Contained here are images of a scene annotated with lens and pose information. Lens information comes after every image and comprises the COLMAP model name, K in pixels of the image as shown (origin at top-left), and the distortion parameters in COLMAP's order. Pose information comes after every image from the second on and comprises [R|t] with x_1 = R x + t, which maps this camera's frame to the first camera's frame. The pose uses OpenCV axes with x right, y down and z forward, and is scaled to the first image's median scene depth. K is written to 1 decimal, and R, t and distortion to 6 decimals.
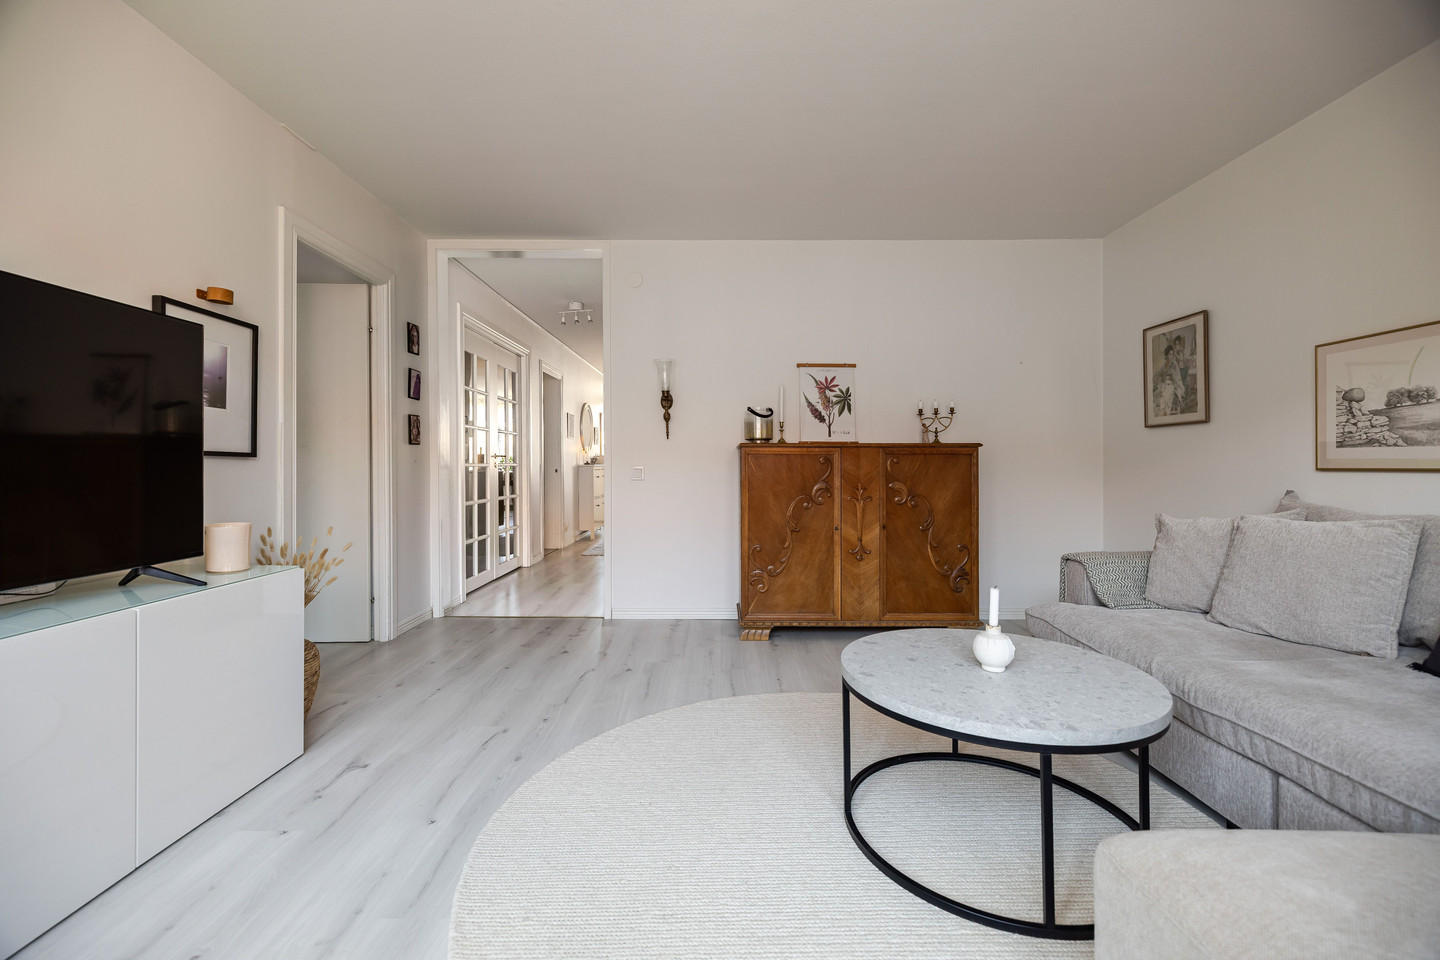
lens RADIAL K [[625.1, 0, 722.4], [0, 625.1, 470.7], [0, 0, 1]] dist [-0.003637, -0.000198]
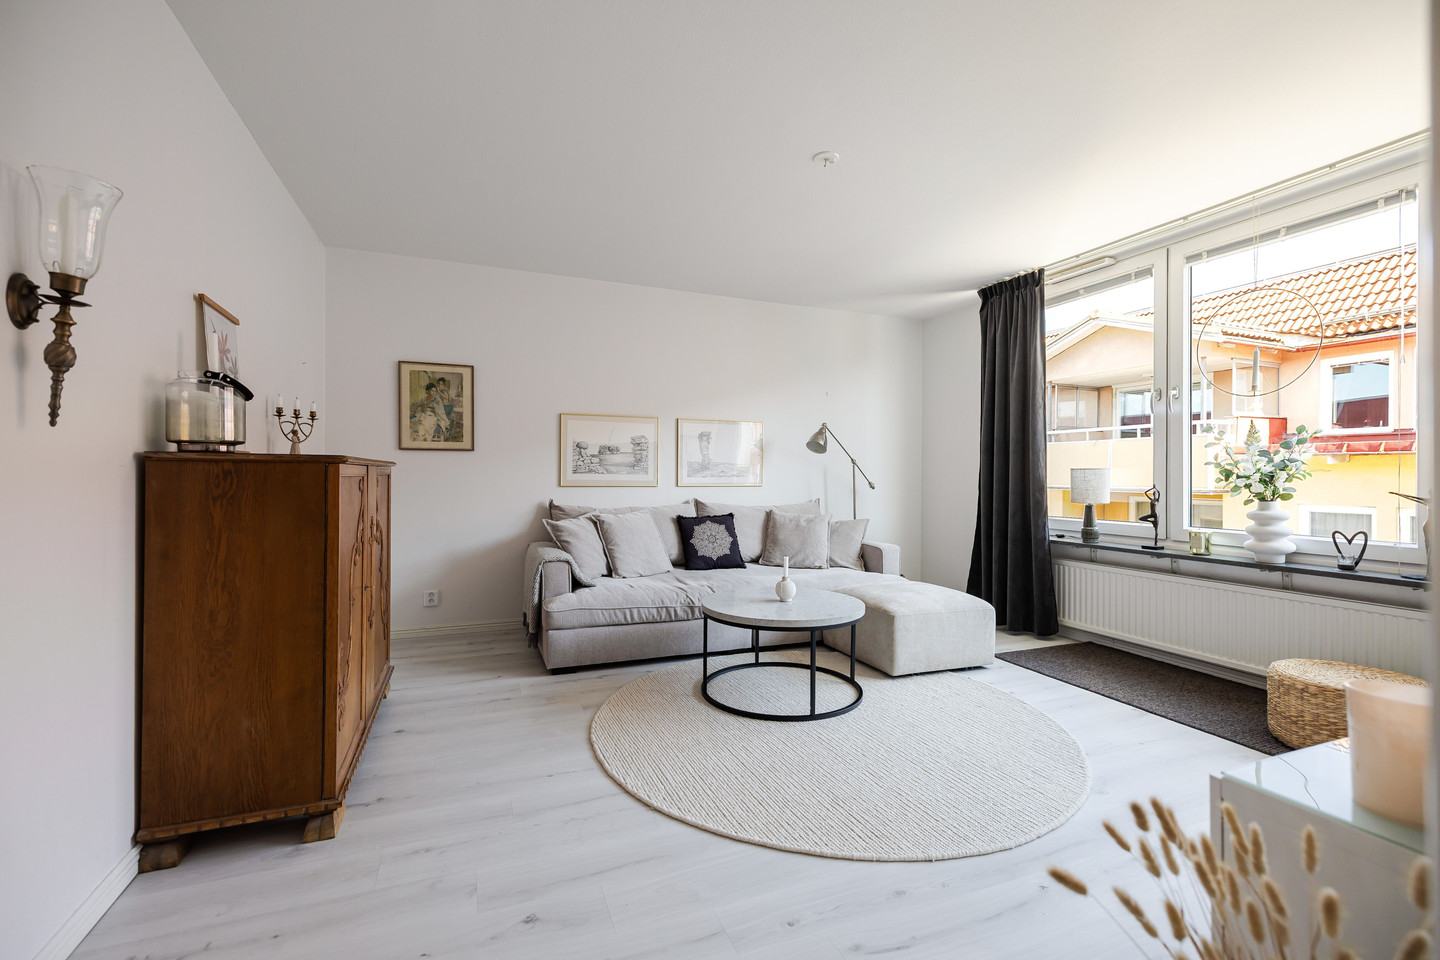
lens RADIAL K [[625.1, 0, 718.9], [0, 625.1, 474.4], [0, 0, 1]] dist [-0.003637, -0.000198]
pose [[-0.385083, -0.004000, 0.922873, -0.613692], [0.000863, 0.999989, 0.004695, -0.031796], [-0.922882, 0.002605, -0.385075, 0.975432]]
